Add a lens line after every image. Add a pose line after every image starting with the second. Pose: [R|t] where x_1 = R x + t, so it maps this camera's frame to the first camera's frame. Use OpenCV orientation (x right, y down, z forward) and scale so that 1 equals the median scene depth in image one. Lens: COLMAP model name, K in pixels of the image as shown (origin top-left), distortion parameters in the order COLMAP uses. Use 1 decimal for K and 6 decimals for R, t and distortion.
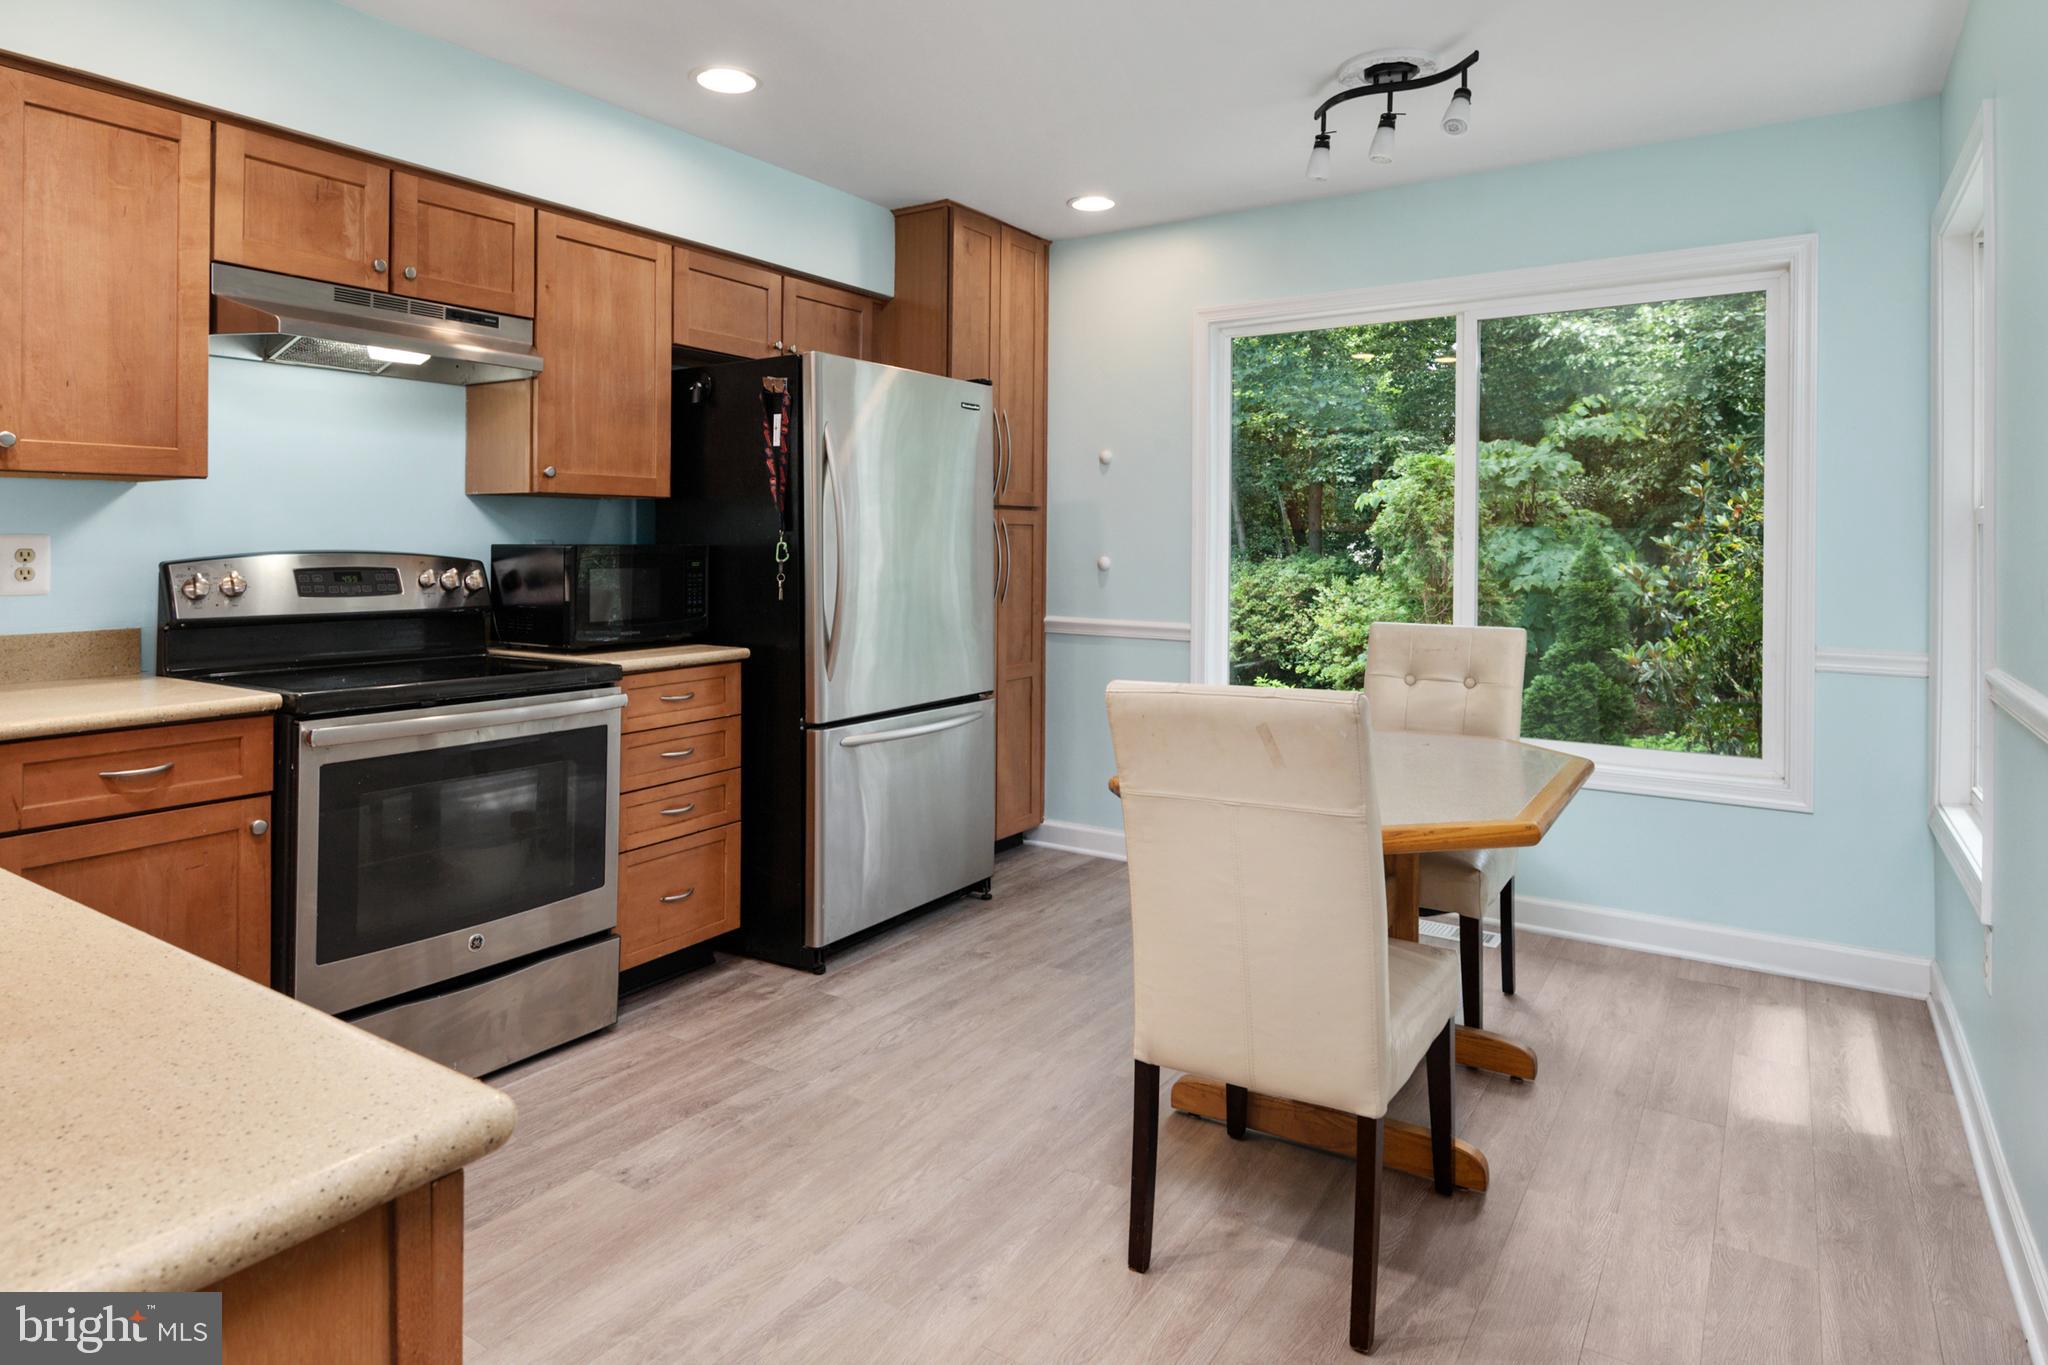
lens RADIAL K [[1178.2, 0, 1010.1], [0, 1178.2, 541.1], [0, 0, 1]] dist [0.007068, -0.004812]
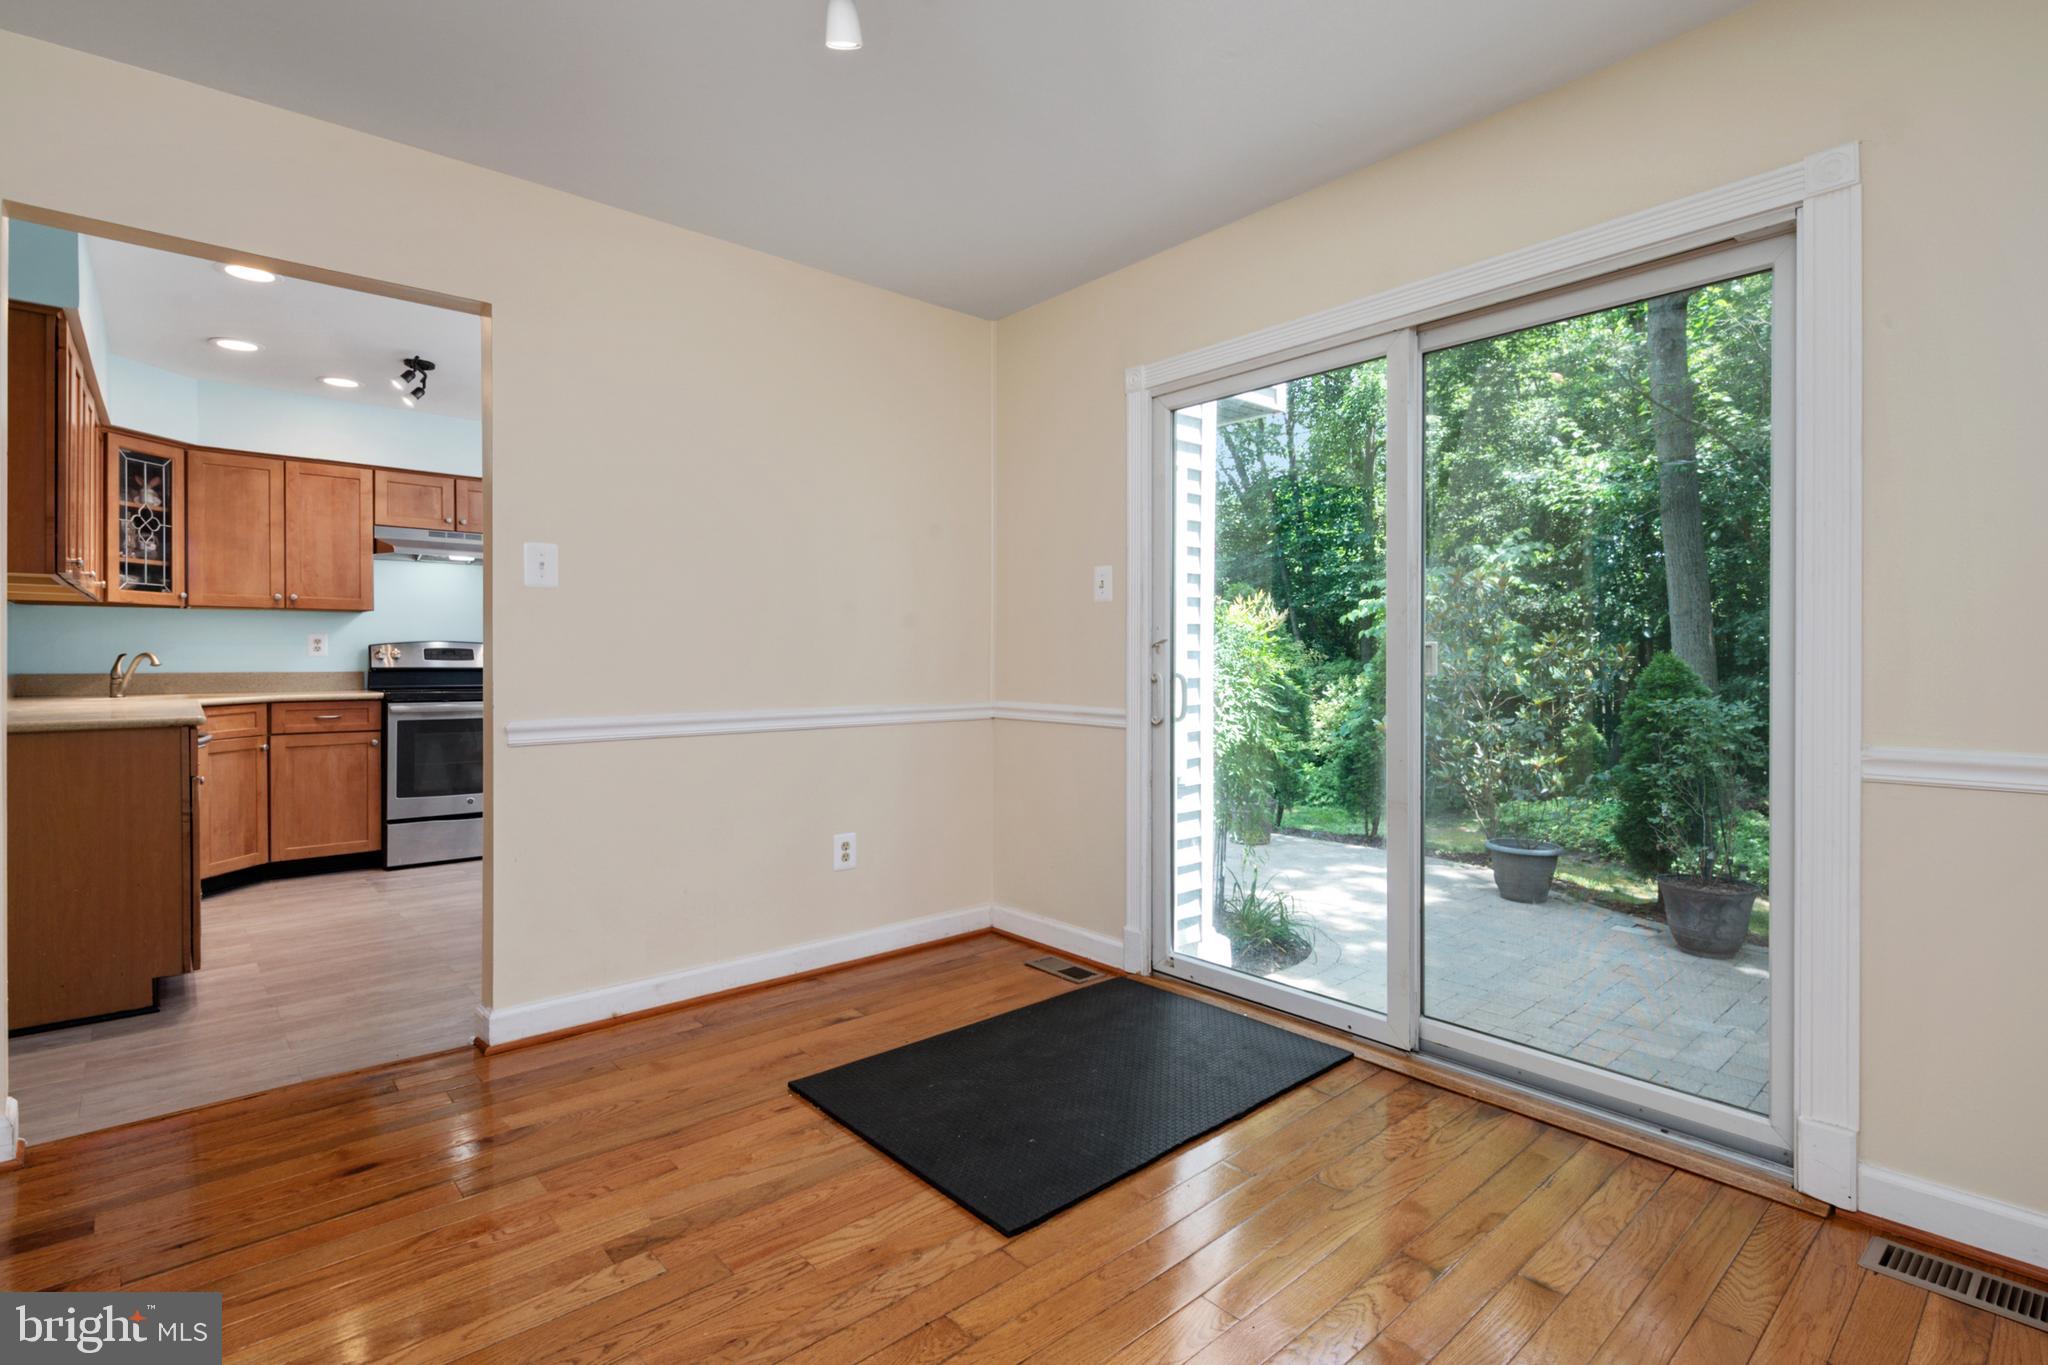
lens RADIAL K [[963.2, 0, 1028.5], [0, 963.2, 664.2], [0, 0, 1]] dist [-0.001043, -0.000926]
pose [[0.967989, 0.001628, -0.250985, 1.021635], [0.000748, 0.999956, 0.009370, 0.037078], [0.250990, -0.009258, 0.967946, -0.552484]]
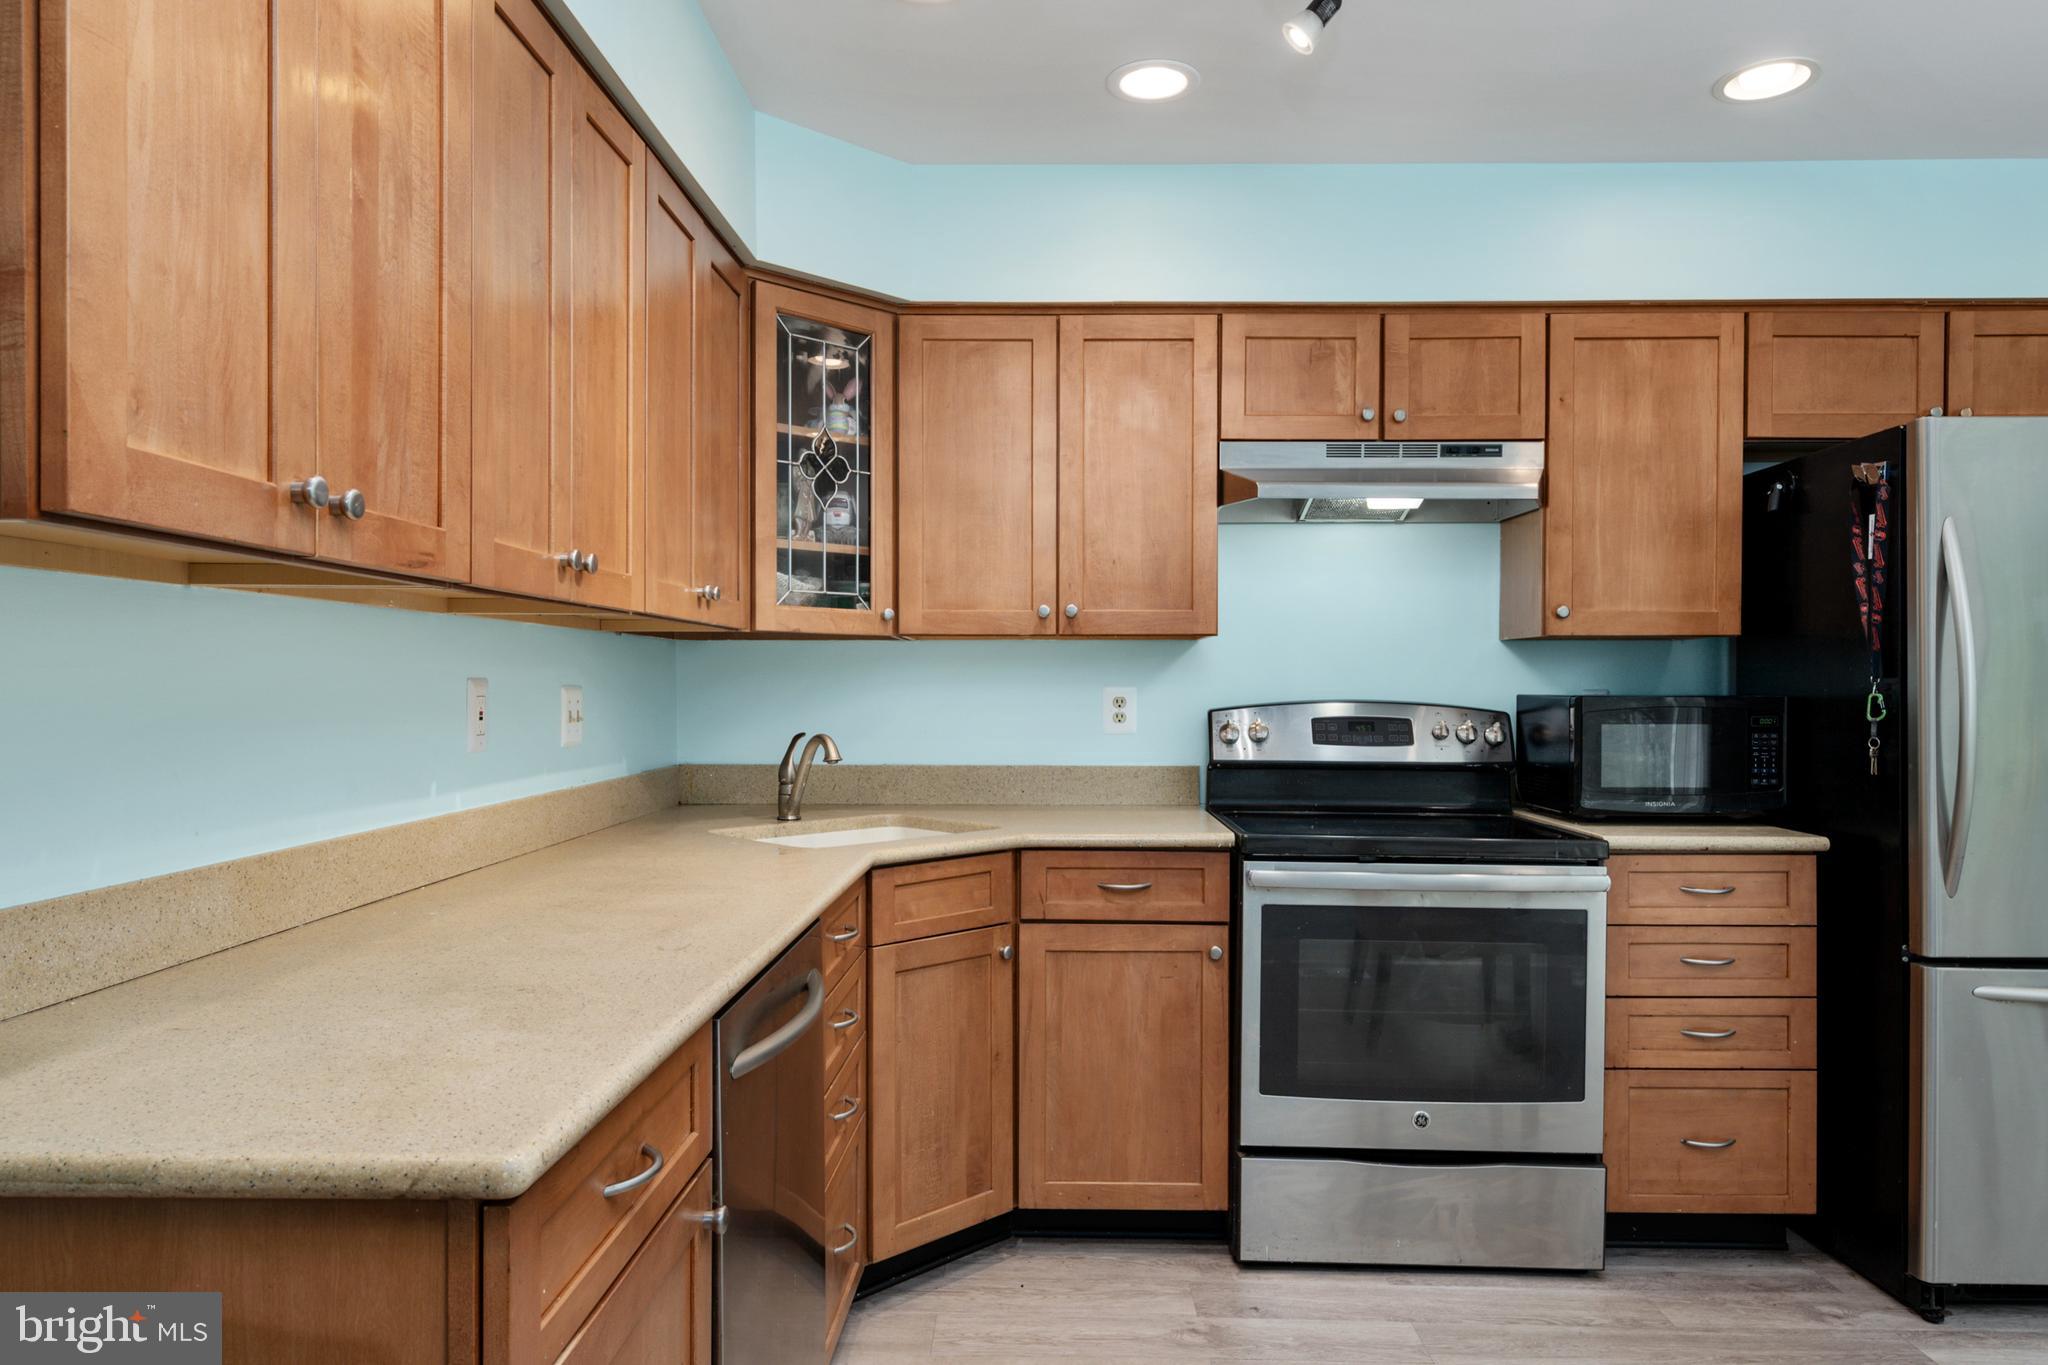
lens RADIAL K [[1294.2, 0, 1026.4], [0, 1294.2, 686.4], [0, 0, 1]] dist [0.015283, 0.000021]
pose [[0.535323, -0.000224, -0.844647, 0.220892], [0.000409, 1.000000, -0.000006, -0.003919], [0.844647, -0.000342, 0.535323, 0.161885]]
